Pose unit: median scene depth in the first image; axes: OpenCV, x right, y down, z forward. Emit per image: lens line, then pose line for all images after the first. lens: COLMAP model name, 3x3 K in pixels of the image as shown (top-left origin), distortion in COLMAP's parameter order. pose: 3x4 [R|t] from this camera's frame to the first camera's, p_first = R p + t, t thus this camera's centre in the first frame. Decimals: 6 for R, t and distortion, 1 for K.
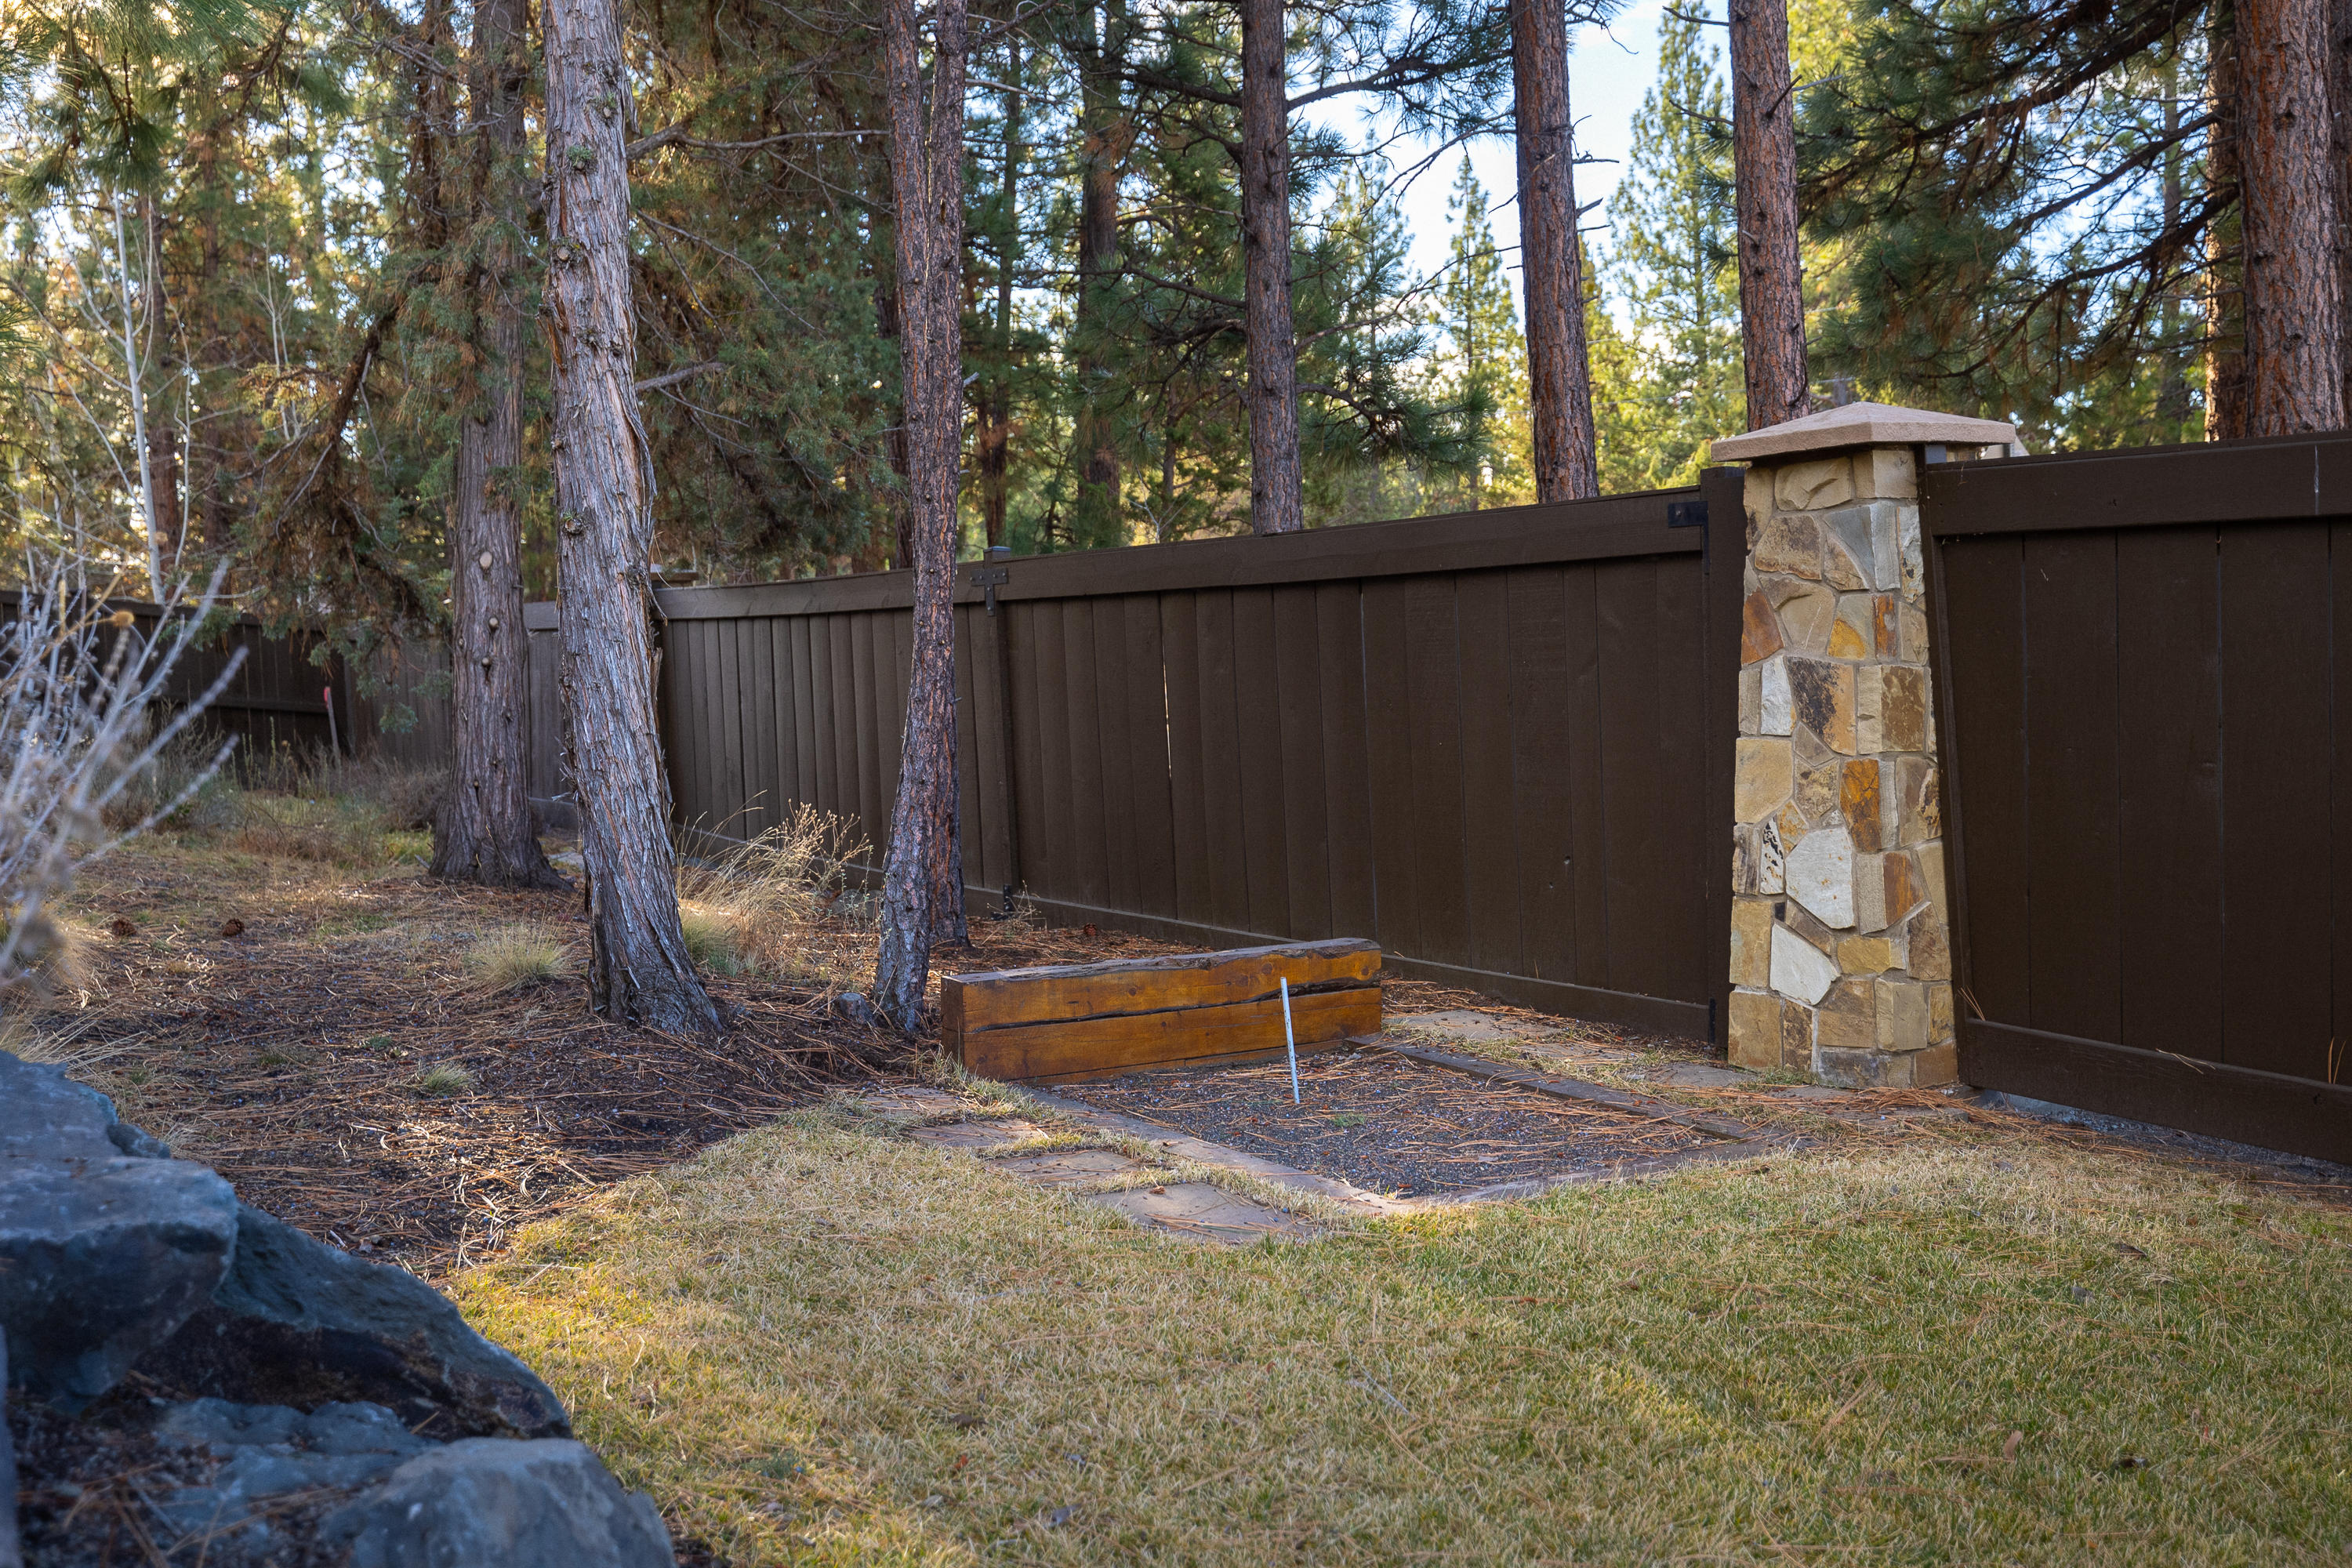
lens RADIAL K [[2379.0, 0, 1176.8], [0, 2379.0, 787.0], [0, 0, 1]] dist [0.007963, 0.000000]
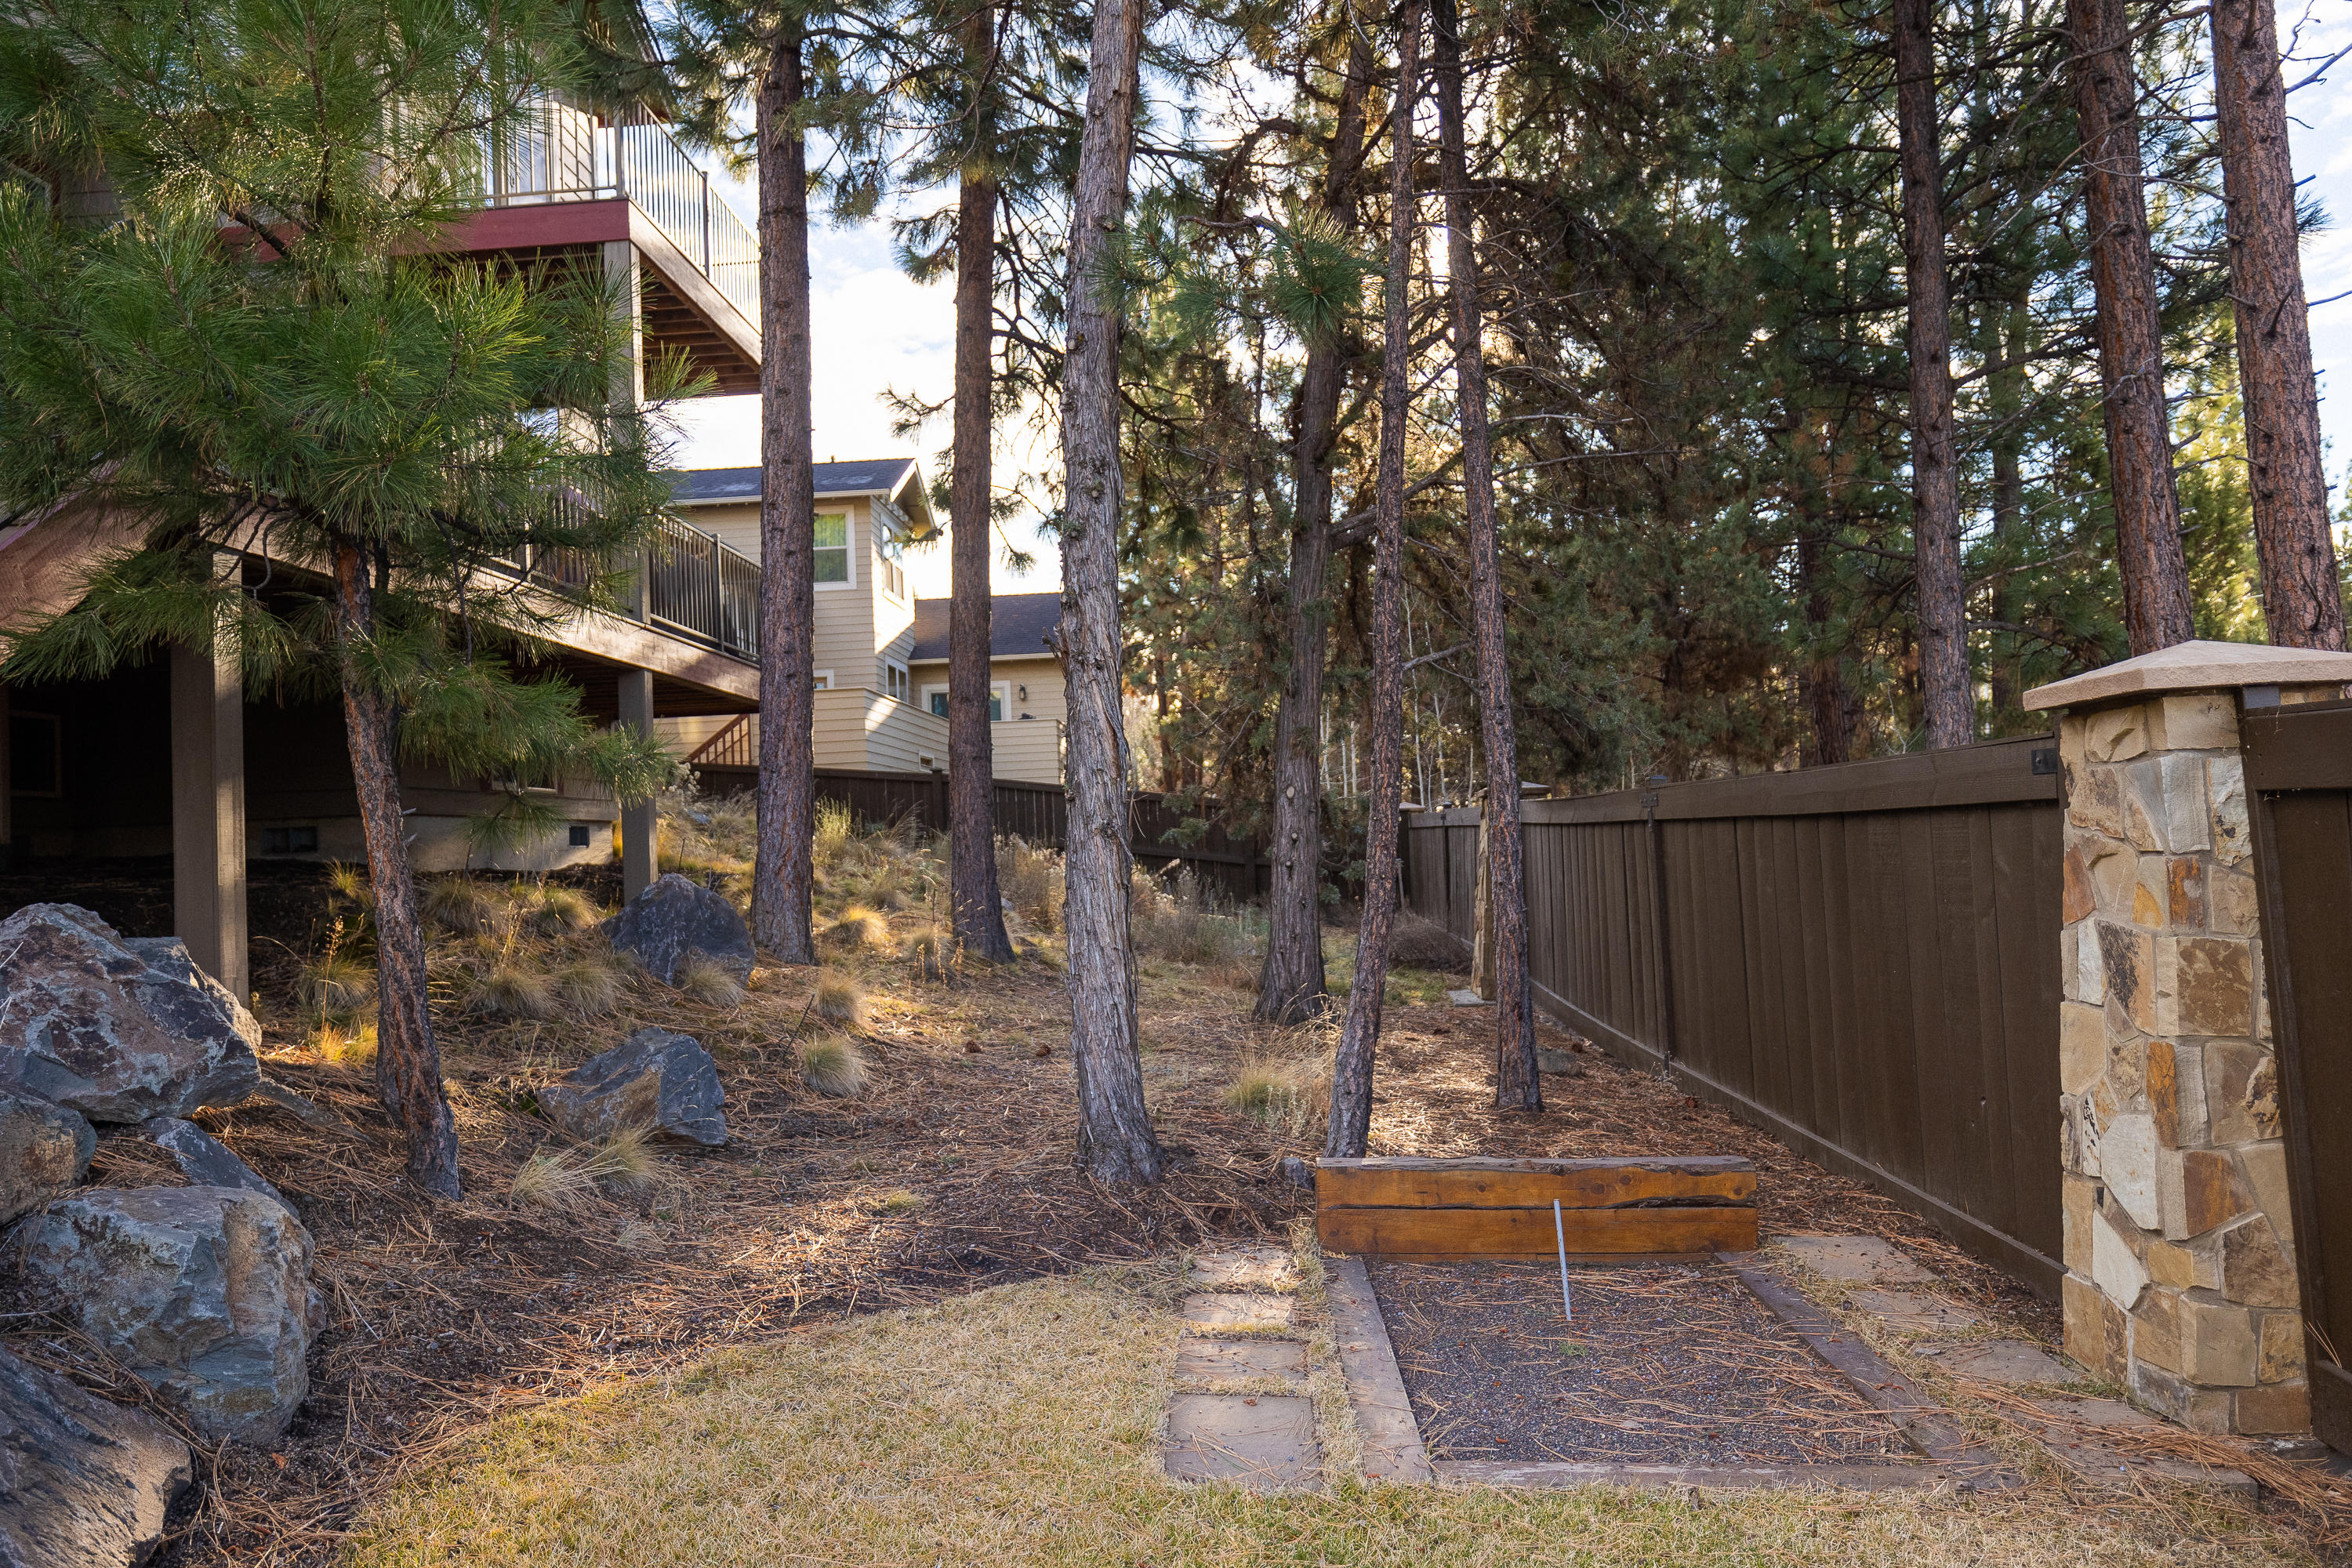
lens RADIAL K [[1624.2, 0, 1172.5], [0, 1624.2, 773.4], [0, 0, 1]] dist [0.002968, 0.002054]
pose [[0.812023, -0.017792, -0.583354, 0.339604], [-0.028751, 0.997102, -0.070432, -0.057414], [0.582917, 0.073965, 0.809158, 0.278251]]
